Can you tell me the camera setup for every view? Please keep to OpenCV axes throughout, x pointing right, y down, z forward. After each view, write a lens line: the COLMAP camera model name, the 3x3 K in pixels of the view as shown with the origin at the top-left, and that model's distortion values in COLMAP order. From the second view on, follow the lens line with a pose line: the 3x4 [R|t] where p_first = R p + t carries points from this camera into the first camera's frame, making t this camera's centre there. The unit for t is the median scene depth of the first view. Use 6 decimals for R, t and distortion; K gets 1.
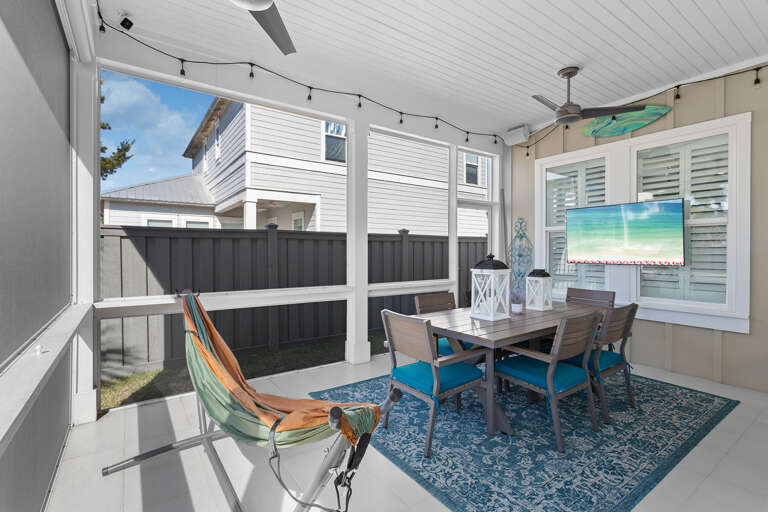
lens RADIAL K [[363.5, 0, 387.3], [0, 363.5, 251.8], [0, 0, 1]] dist [0.000417, 0.000357]
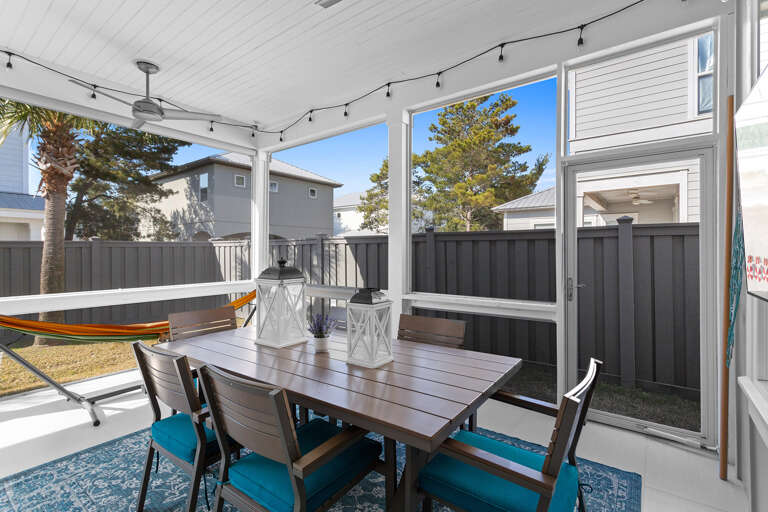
lens RADIAL K [[363.5, 0, 387.3], [0, 363.5, 251.8], [0, 0, 1]] dist [0.000417, 0.000357]
pose [[0.307616, -0.000987, -0.951510, 0.616263], [-0.000846, 0.999999, -0.001311, -0.004951], [0.951510, 0.001208, 0.307615, 0.559603]]
